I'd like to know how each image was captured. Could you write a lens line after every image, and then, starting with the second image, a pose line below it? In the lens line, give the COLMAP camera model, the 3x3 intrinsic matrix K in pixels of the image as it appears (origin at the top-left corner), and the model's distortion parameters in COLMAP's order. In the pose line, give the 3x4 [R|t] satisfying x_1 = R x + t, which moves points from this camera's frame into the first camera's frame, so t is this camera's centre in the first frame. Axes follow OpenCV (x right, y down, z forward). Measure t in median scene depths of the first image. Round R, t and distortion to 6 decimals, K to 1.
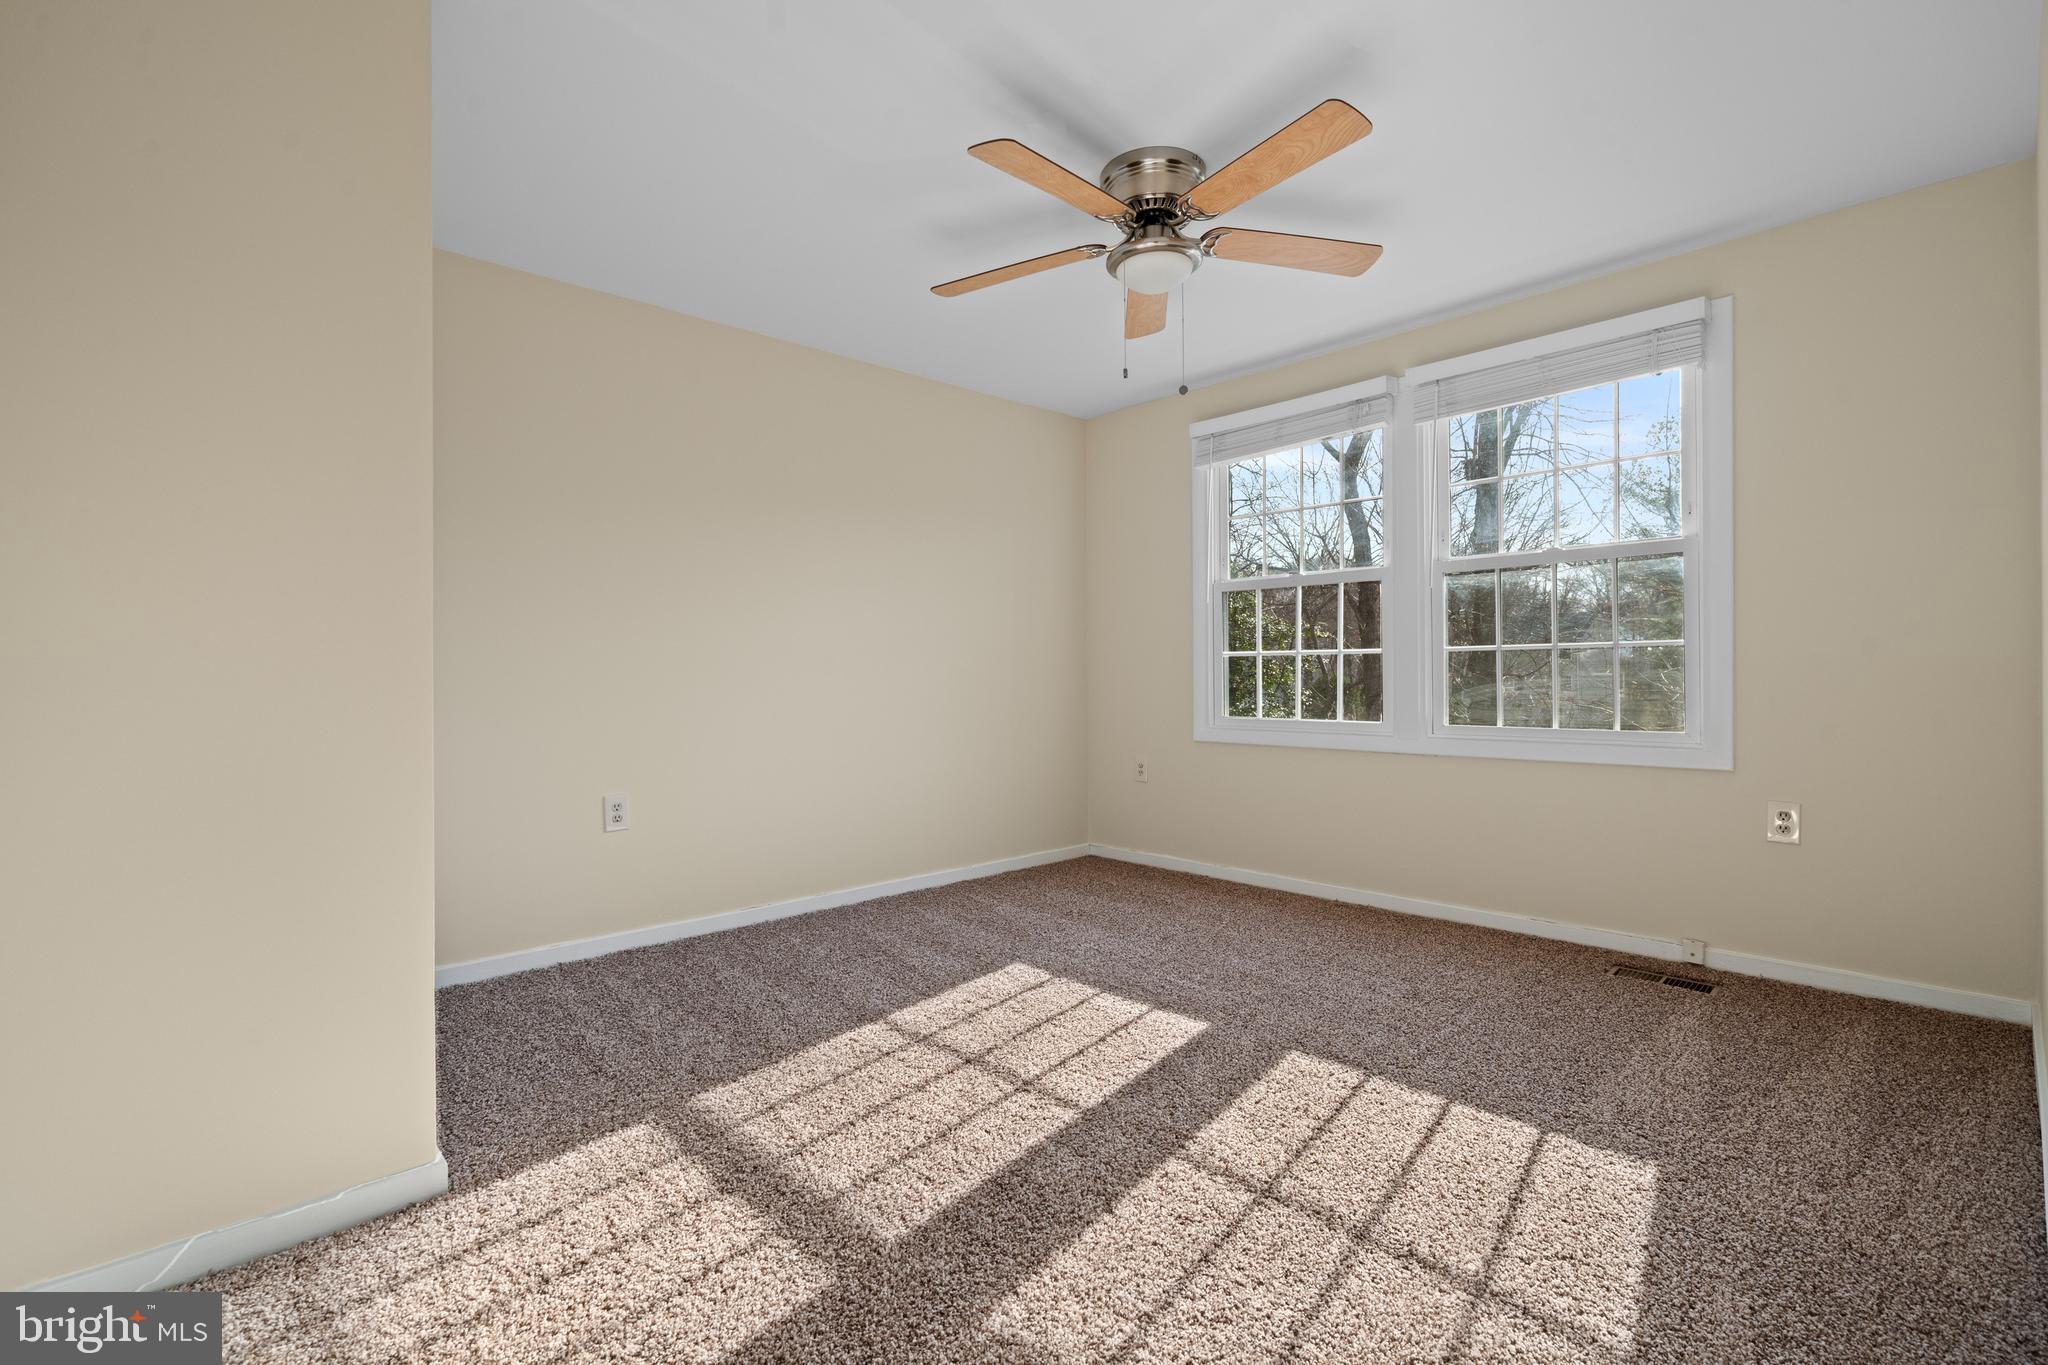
lens RADIAL K [[906.0, 0, 1019.6], [0, 906.0, 682.7], [0, 0, 1]] dist [0.000678, -0.000252]
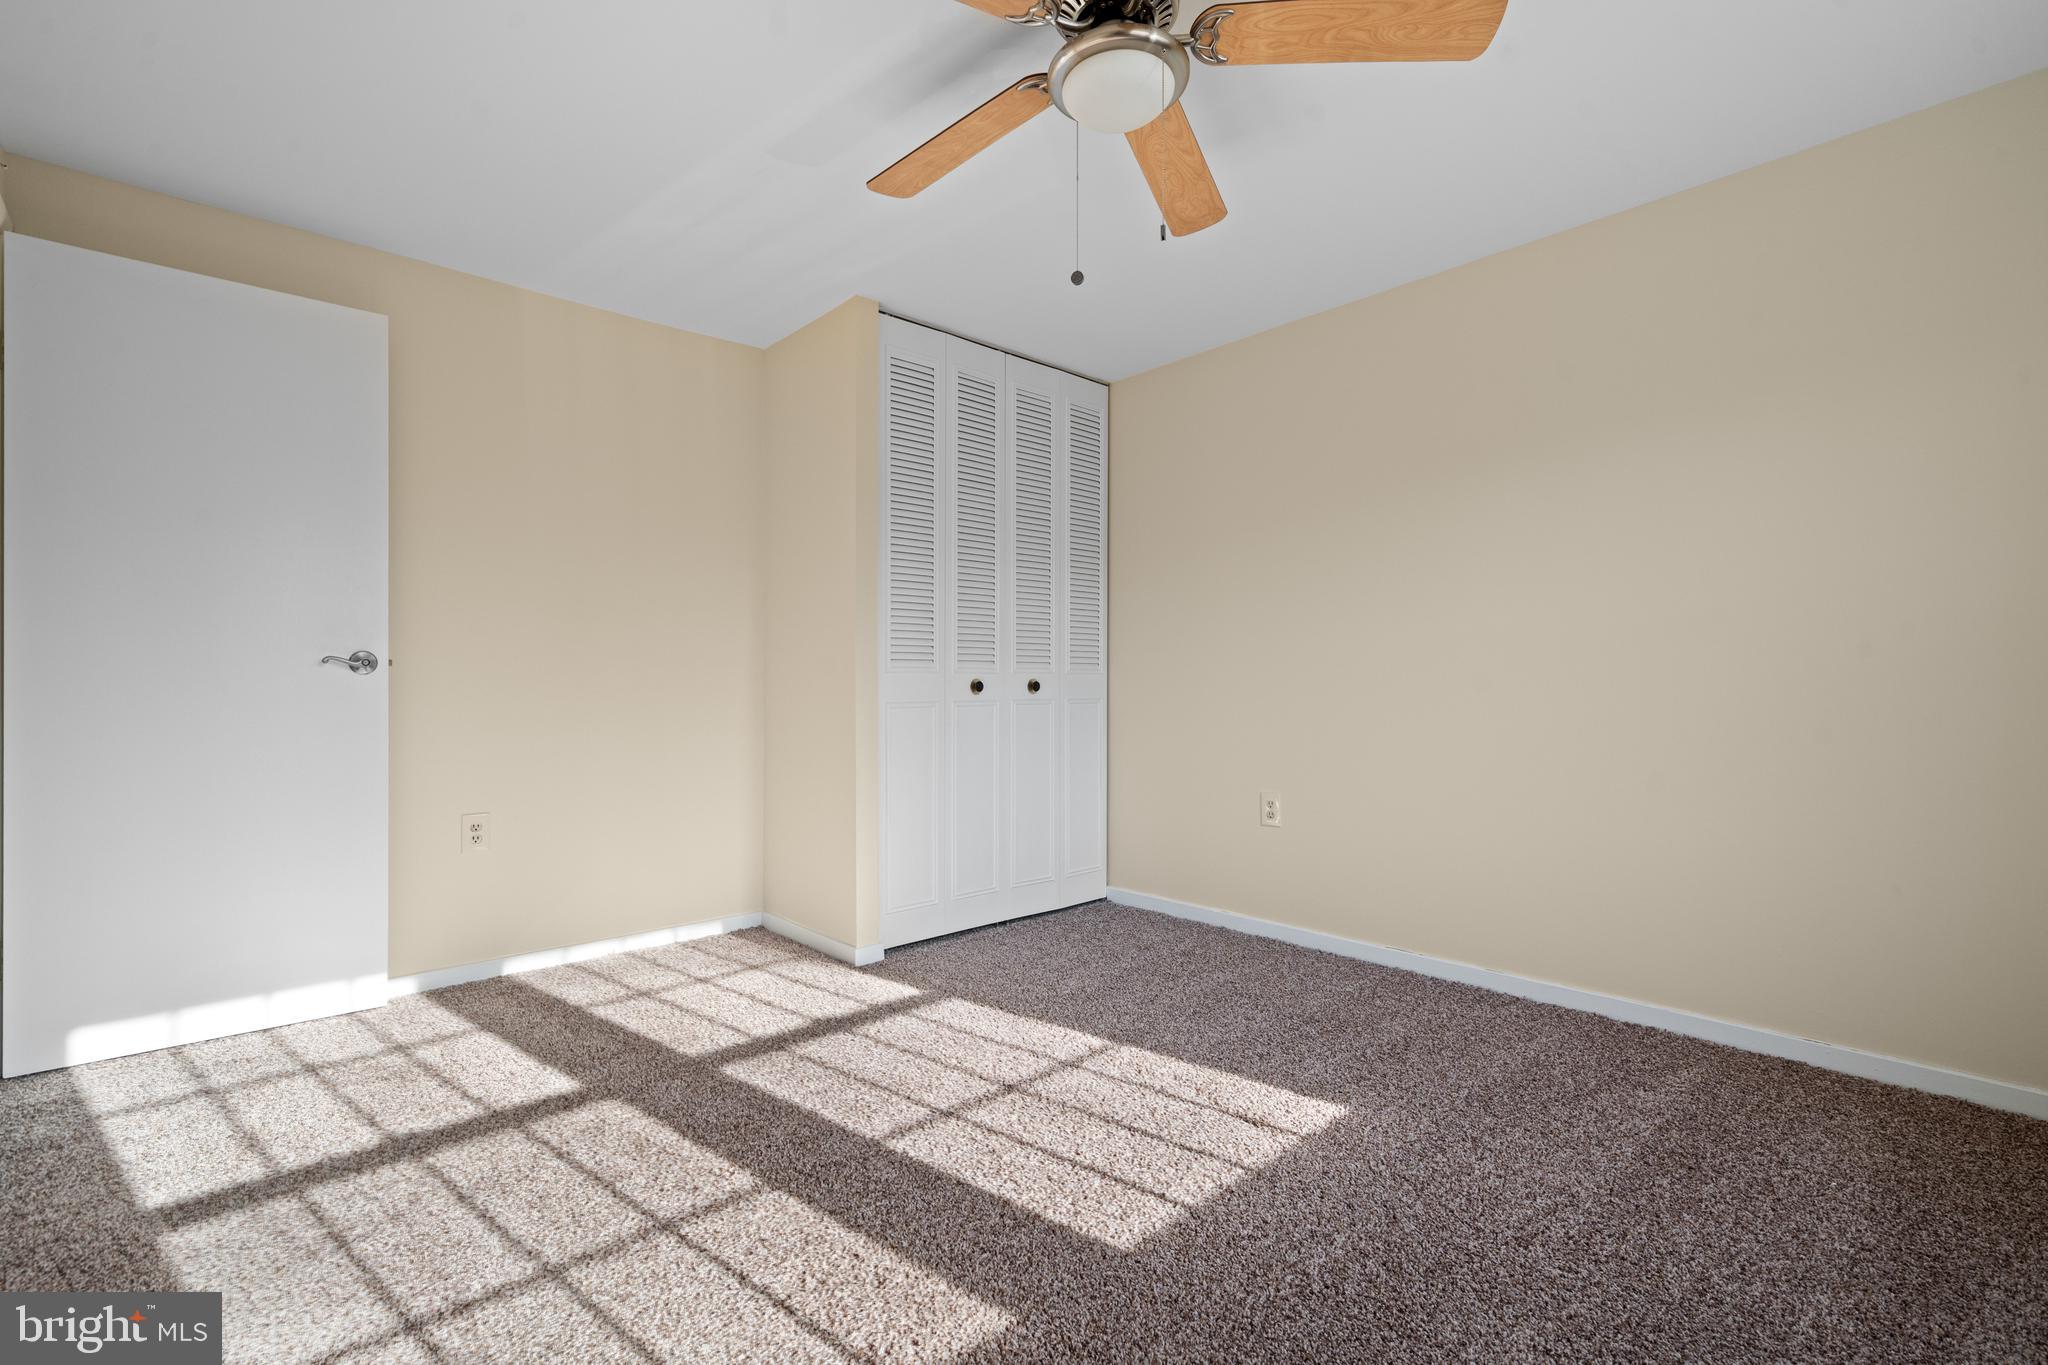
lens RADIAL K [[906.0, 0, 1019.6], [0, 906.0, 682.7], [0, 0, 1]] dist [0.000678, -0.000252]
pose [[0.006830, 0.011486, -0.999911, 0.855386], [-0.008325, 0.999900, 0.011429, -0.020591], [0.999942, 0.008247, 0.006925, 0.950922]]
